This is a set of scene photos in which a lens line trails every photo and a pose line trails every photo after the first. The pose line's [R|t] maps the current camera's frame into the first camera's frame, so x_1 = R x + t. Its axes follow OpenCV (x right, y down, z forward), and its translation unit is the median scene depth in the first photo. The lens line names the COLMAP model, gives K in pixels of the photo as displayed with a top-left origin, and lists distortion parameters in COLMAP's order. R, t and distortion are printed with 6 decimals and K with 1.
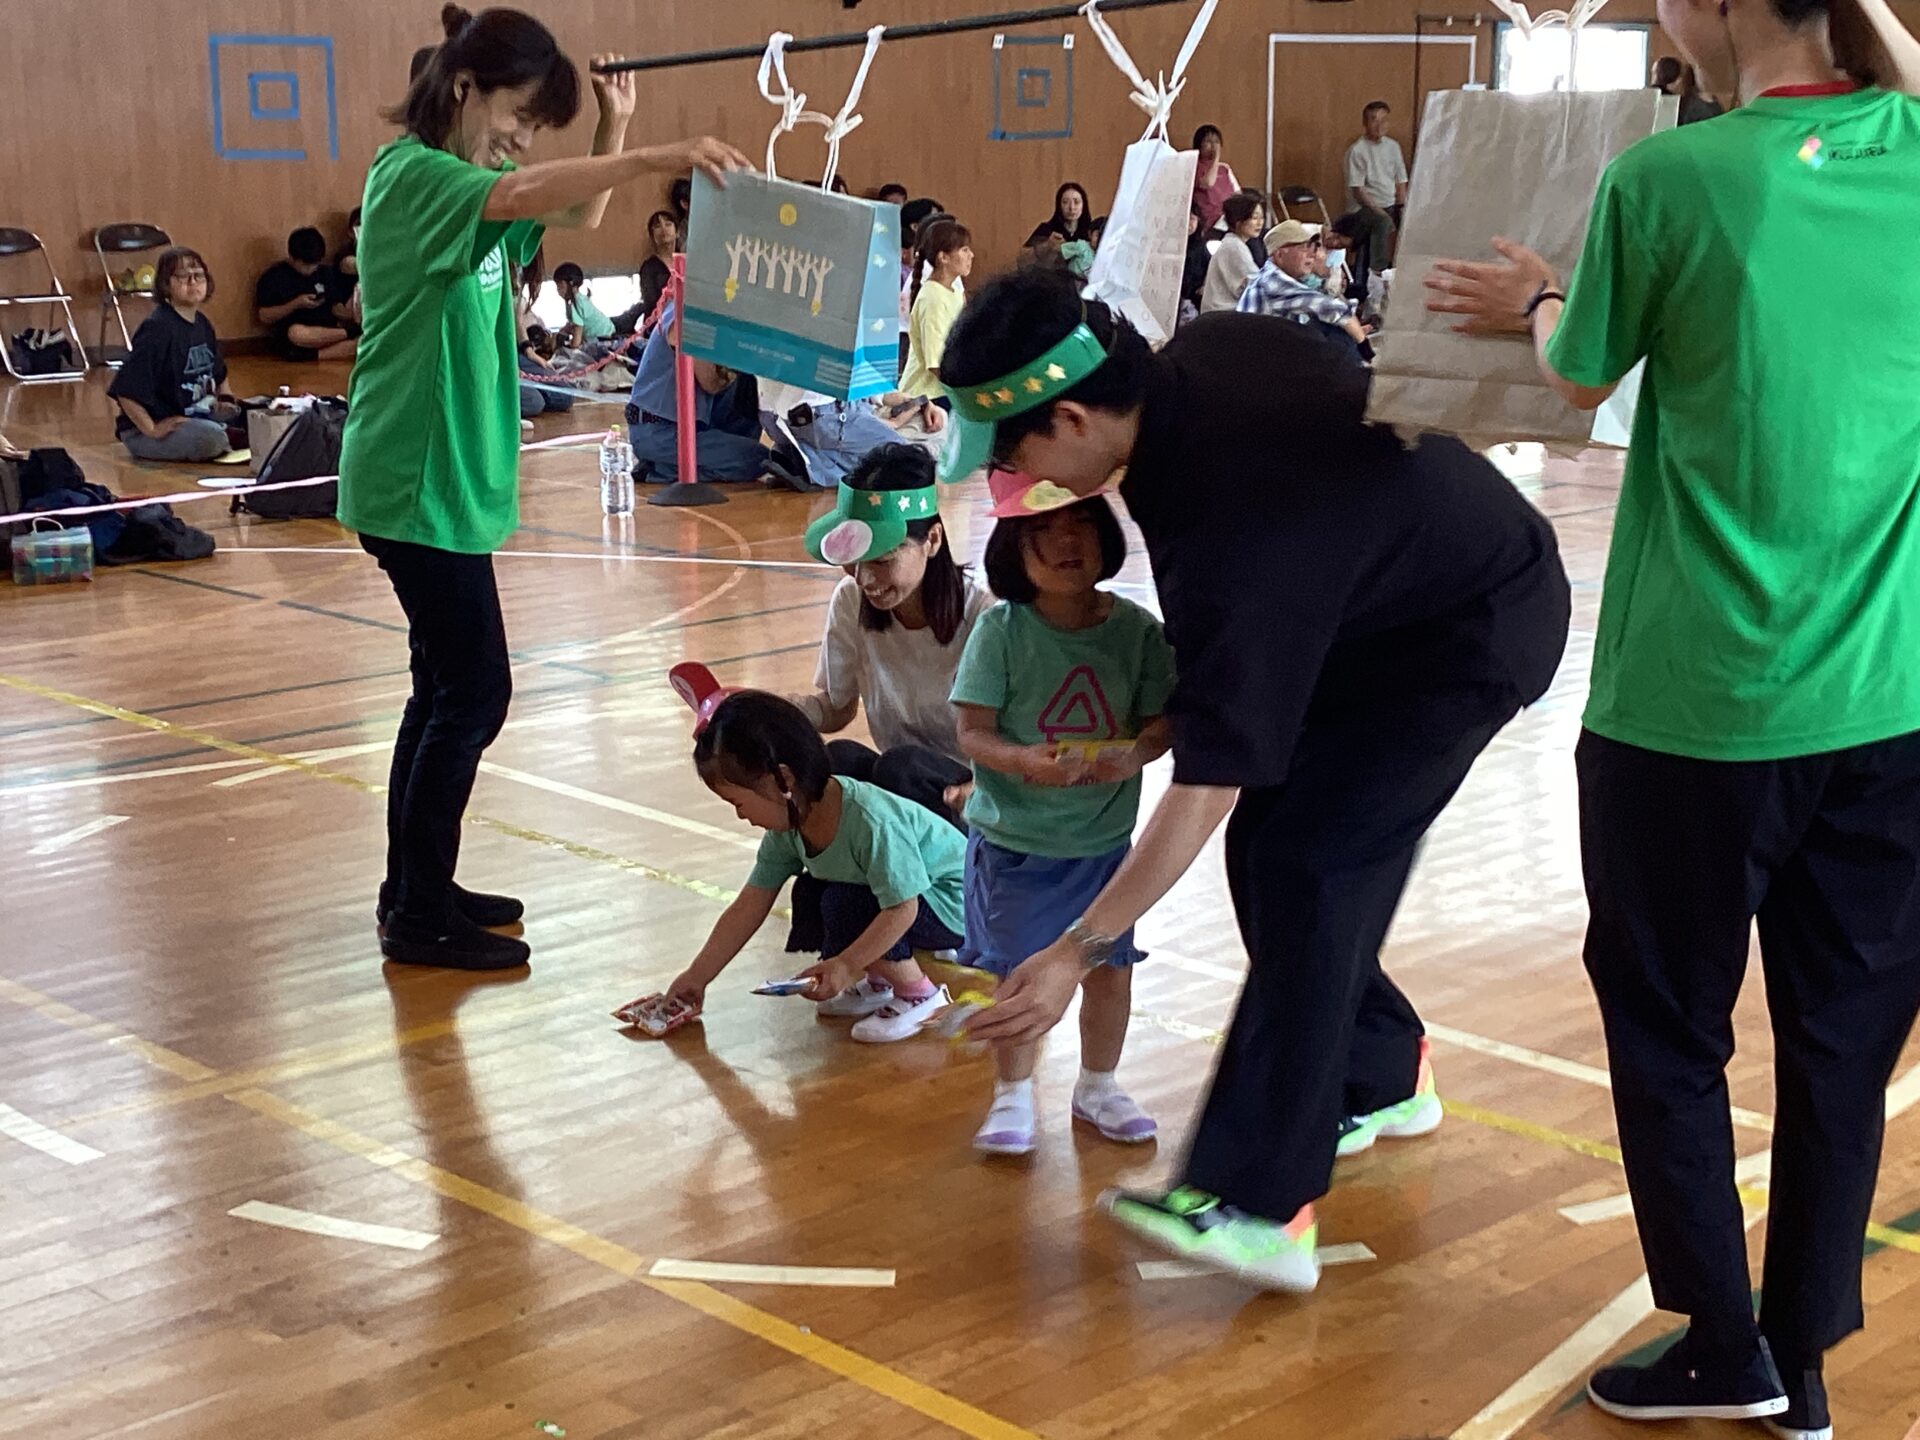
lens RADIAL K [[2900.6, 0, 960.0], [0, 2900.6, 720.0], [0, 0, 1]] dist [0.136960, 0.004317]
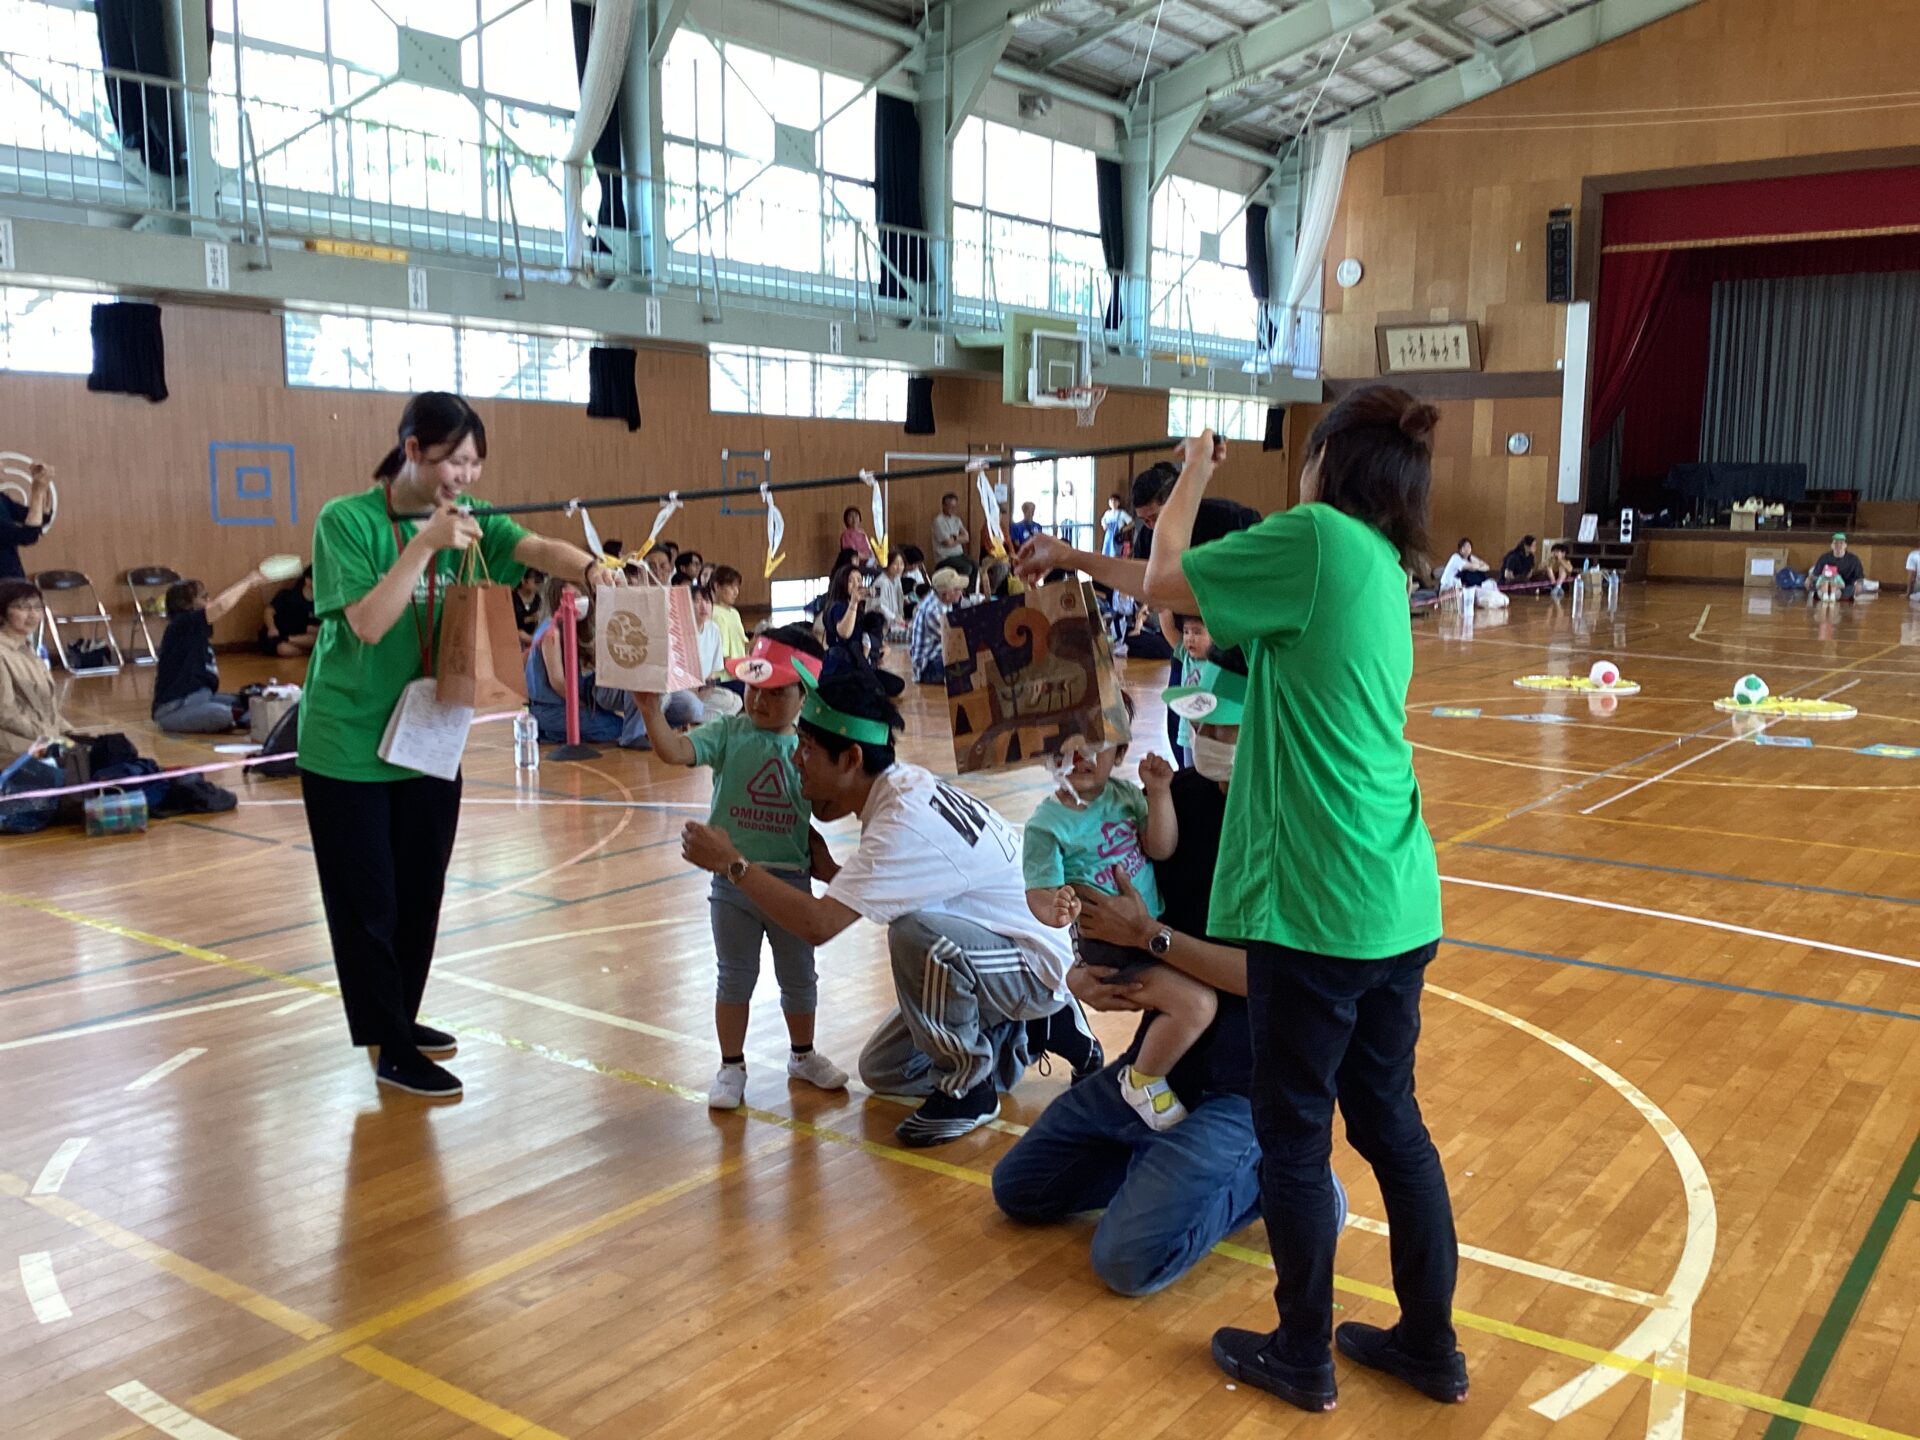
lens RADIAL K [[1709.6, 0, 960.0], [0, 1709.6, 720.0], [0, 0, 1]] dist [0.089679, -0.187434]
pose [[0.983966, -0.013840, 0.177816, -0.060847], [0.027197, 0.996969, -0.072897, -0.027912], [-0.176268, 0.076564, 0.981360, 0.132043]]
